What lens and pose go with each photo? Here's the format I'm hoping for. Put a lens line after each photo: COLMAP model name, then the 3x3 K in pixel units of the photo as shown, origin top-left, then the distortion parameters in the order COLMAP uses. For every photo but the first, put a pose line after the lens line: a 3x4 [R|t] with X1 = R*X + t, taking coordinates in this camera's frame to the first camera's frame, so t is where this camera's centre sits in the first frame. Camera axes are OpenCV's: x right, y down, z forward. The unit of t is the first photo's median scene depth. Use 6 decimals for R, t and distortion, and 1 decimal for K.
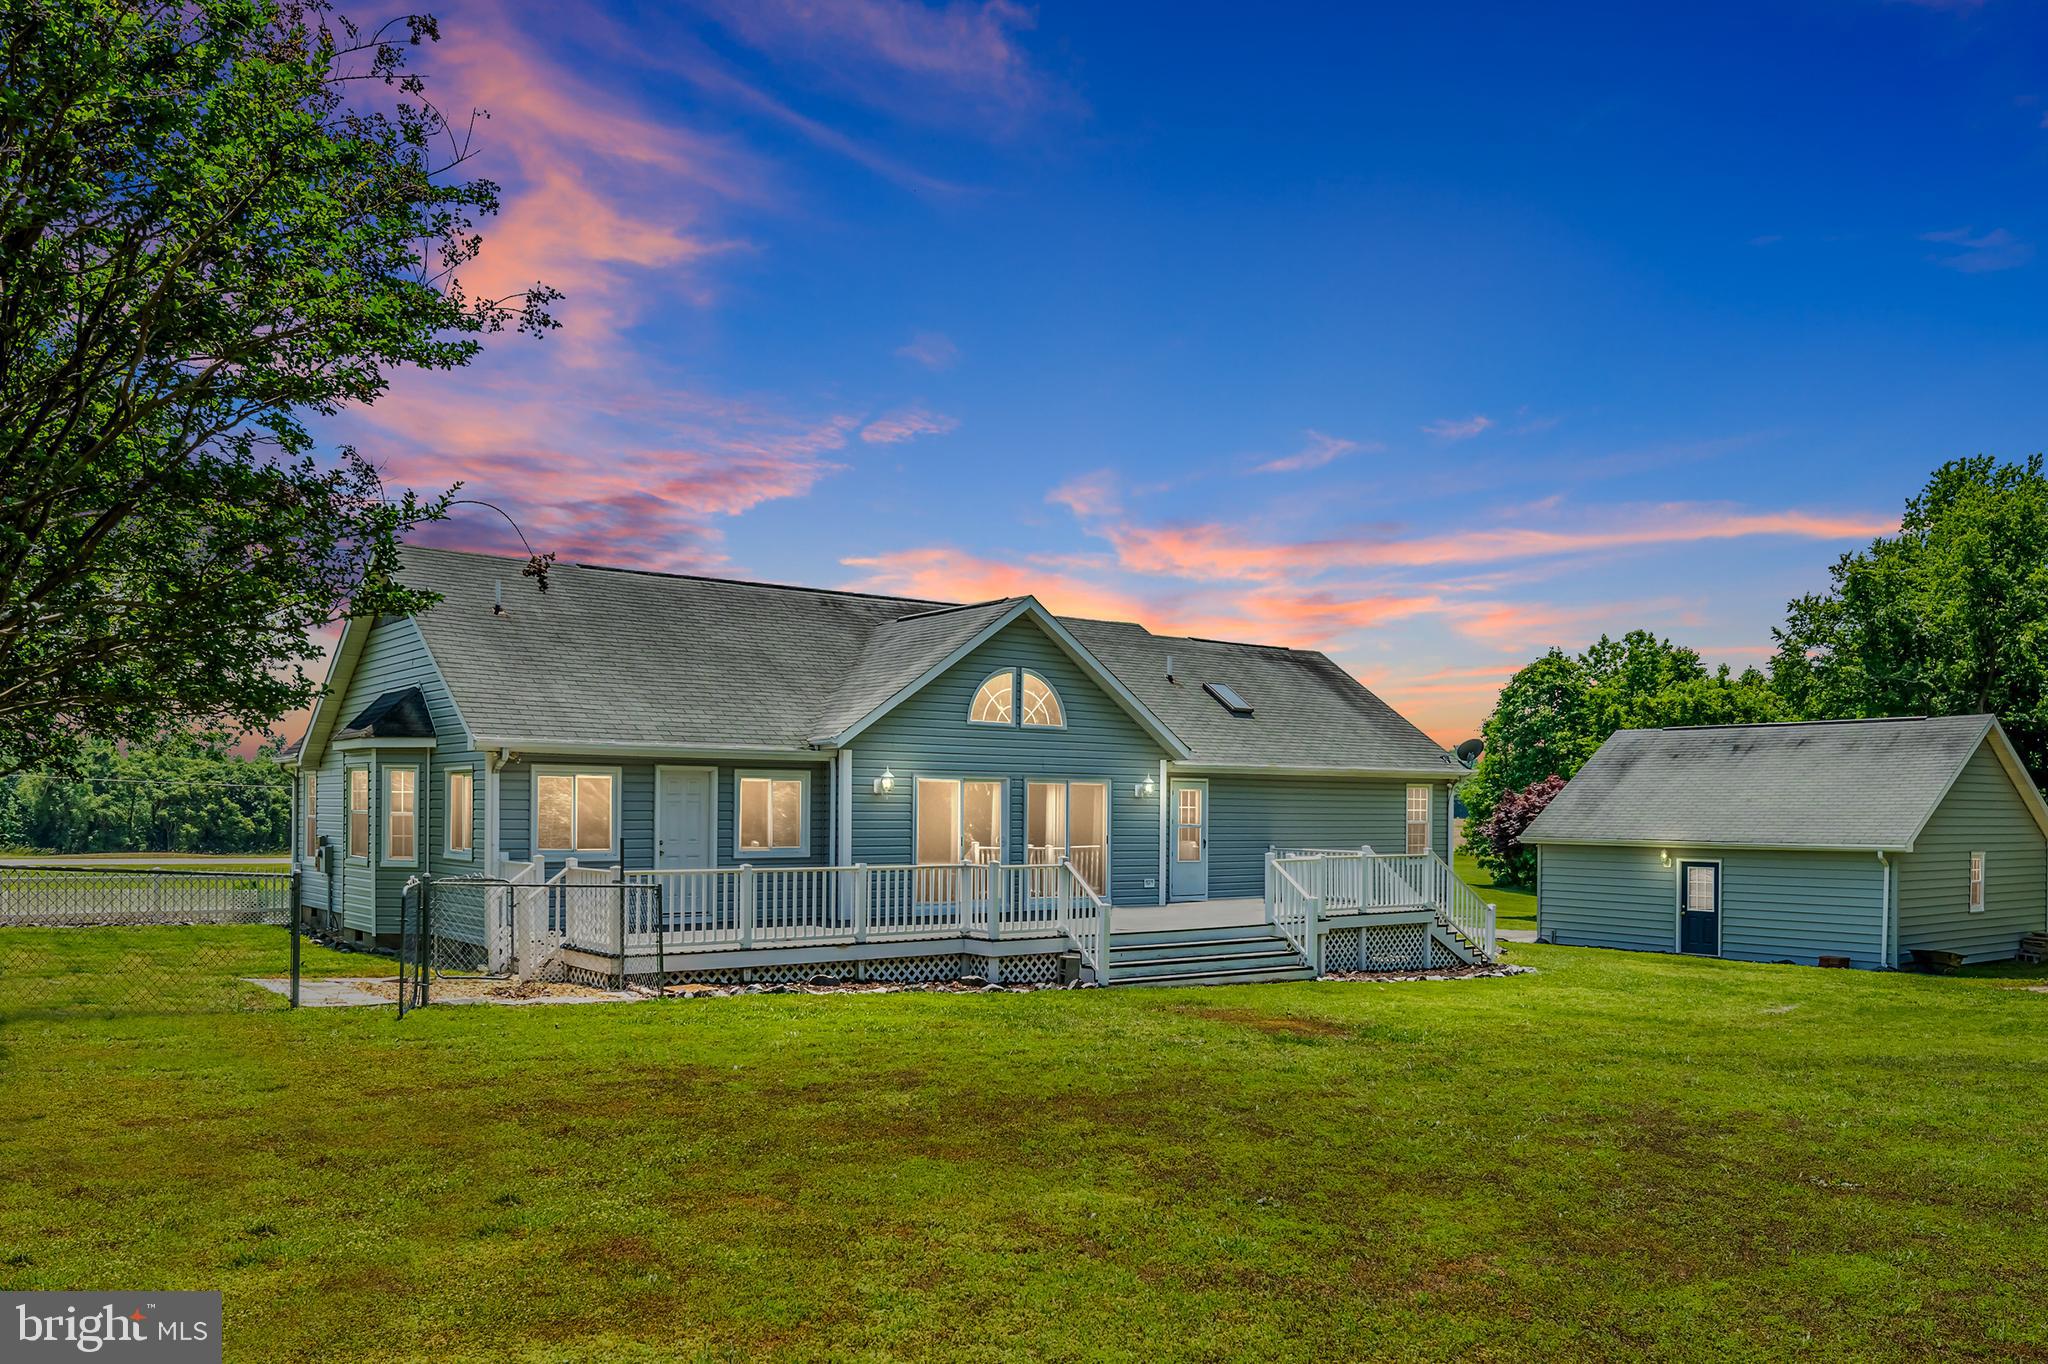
lens RADIAL K [[1762.7, 0, 1024.0], [0, 1762.7, 682.0], [0, 0, 1]] dist [0.004582, 0.006785]
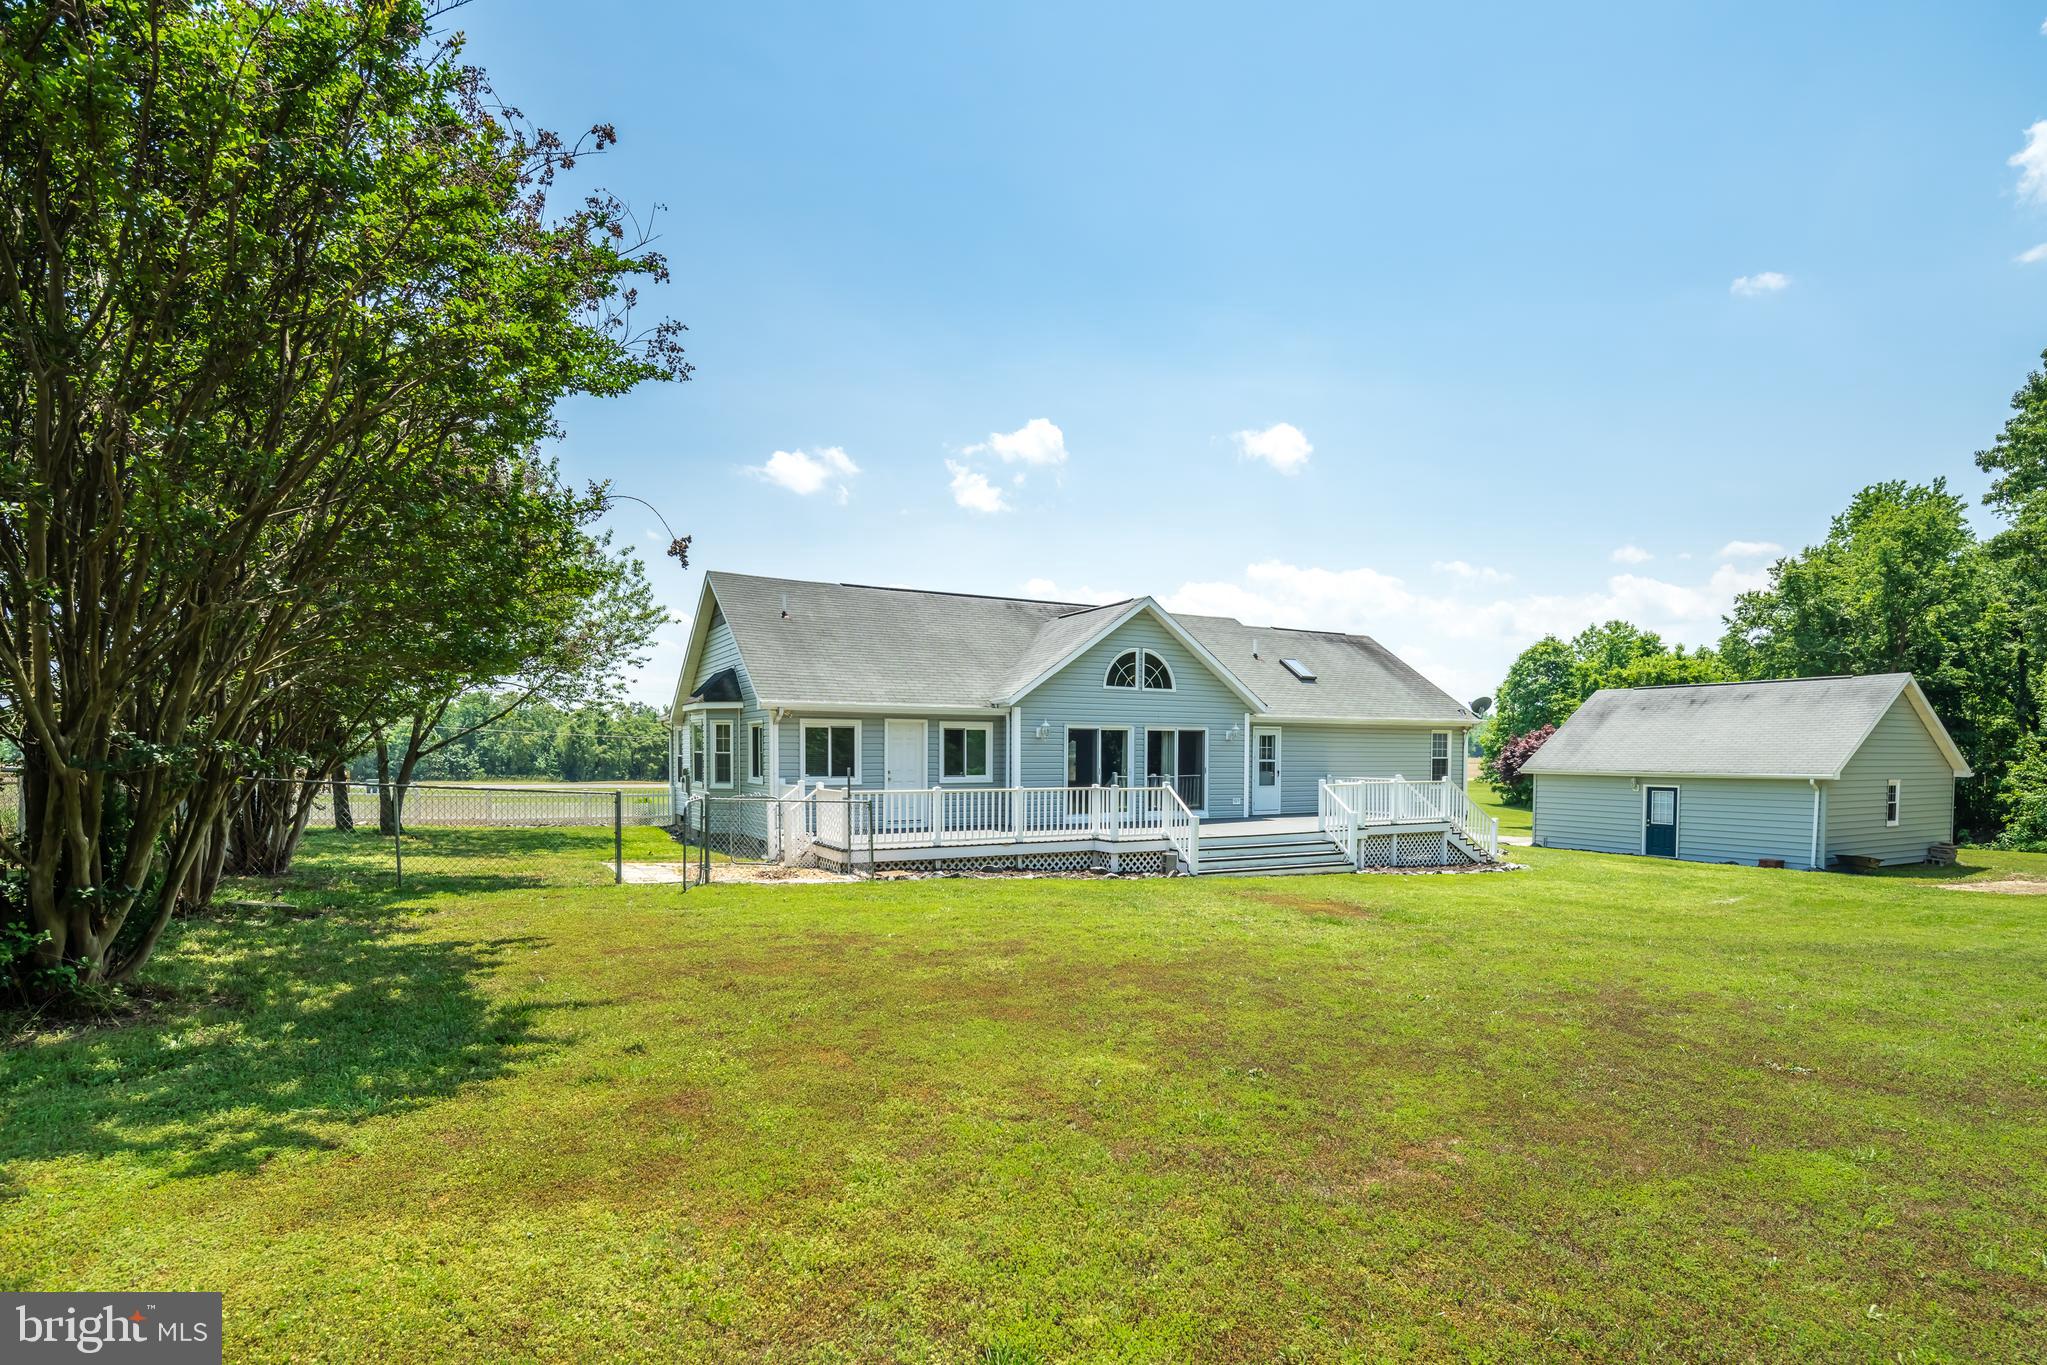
lens RADIAL K [[1126.2, 0, 1016.2], [0, 1126.2, 733.0], [0, 0, 1]] dist [0.009141, -0.009586]
pose [[0.988083, -0.005690, -0.153817, 0.044824], [0.013742, 0.998587, 0.051334, 0.014663], [0.153308, -0.052836, 0.986765, 0.118875]]
